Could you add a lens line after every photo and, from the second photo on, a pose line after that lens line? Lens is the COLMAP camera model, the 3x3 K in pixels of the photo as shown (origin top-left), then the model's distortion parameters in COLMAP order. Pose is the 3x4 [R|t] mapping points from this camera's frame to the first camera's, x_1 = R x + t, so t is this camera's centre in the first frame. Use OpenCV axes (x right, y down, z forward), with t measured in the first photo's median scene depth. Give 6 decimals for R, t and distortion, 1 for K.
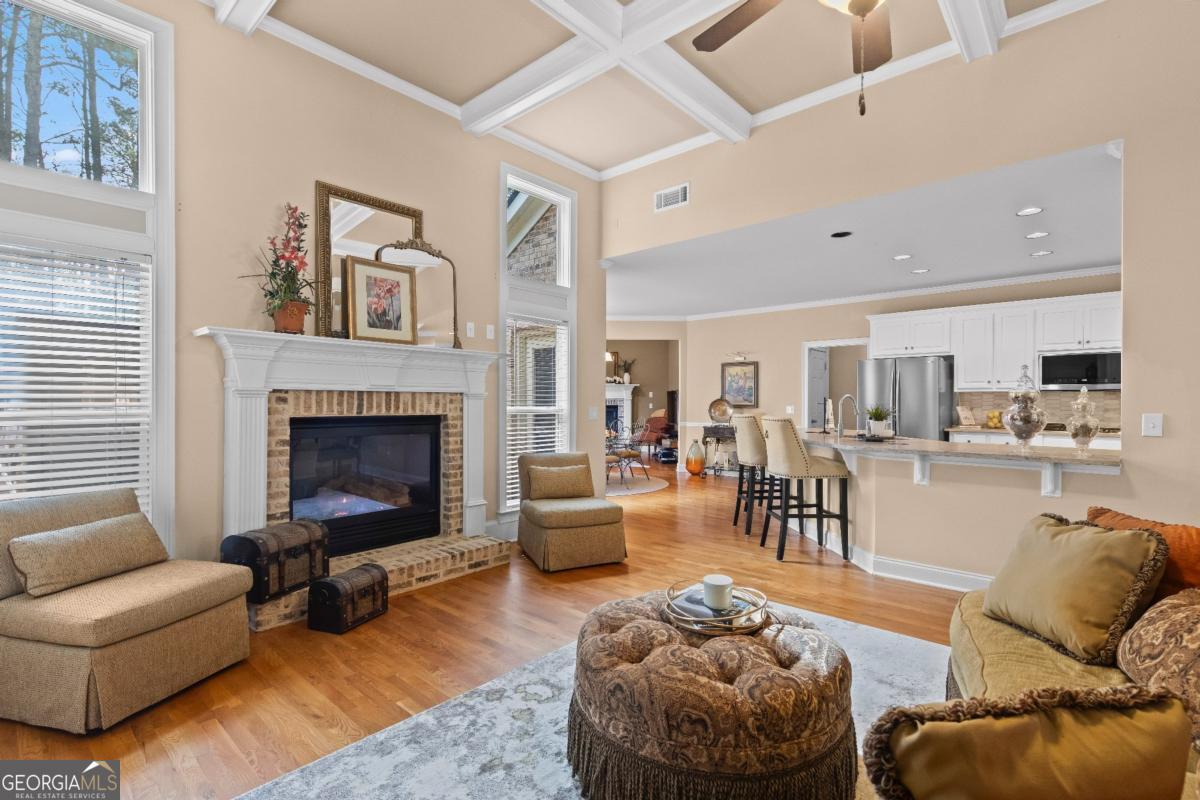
lens RADIAL K [[553.4, 0, 602.7], [0, 553.4, 403.0], [0, 0, 1]] dist [0.015637, -0.001983]
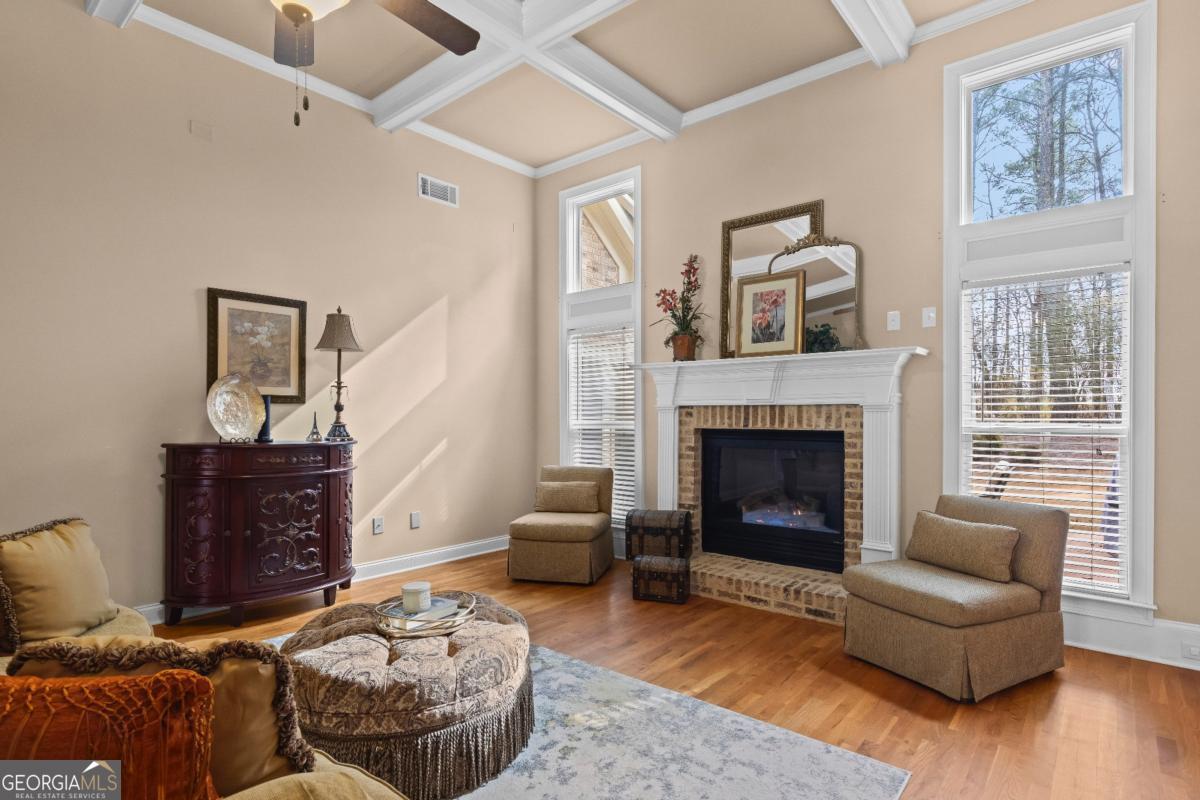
lens RADIAL K [[619.7, 0, 605.8], [0, 619.7, 418.6], [0, 0, 1]] dist [0.000859, 0.000047]
pose [[0.021978, 0.004846, -0.999747, 0.701402], [-0.000428, 0.999988, 0.004838, -0.001850], [0.999758, 0.000321, 0.021980, 0.678282]]
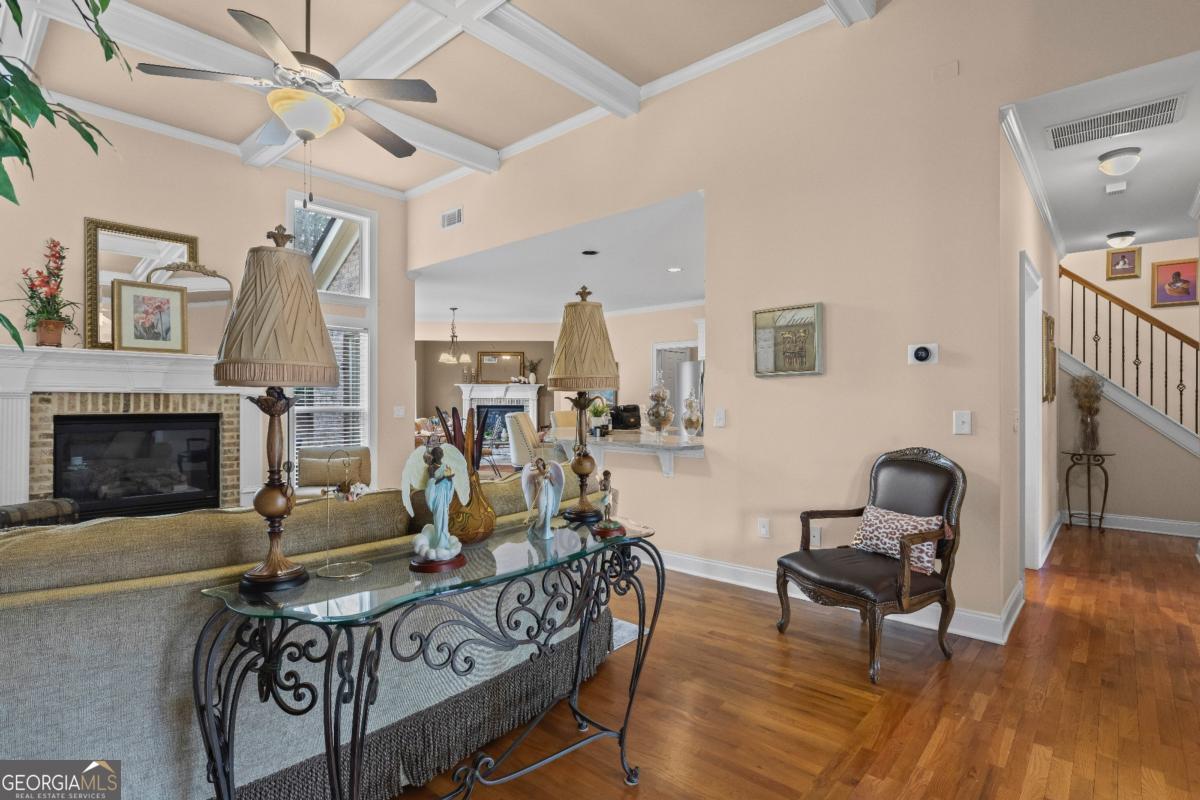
lens RADIAL K [[595.2, 0, 595.4], [0, 595.2, 399.9], [0, 0, 1]] dist [-0.000375, 0.001952]
pose [[0.999982, -0.004244, -0.004297, 0.545600], [0.004217, 0.999972, -0.006240, 0.005535], [0.004323, 0.006221, 0.999971, -0.255933]]
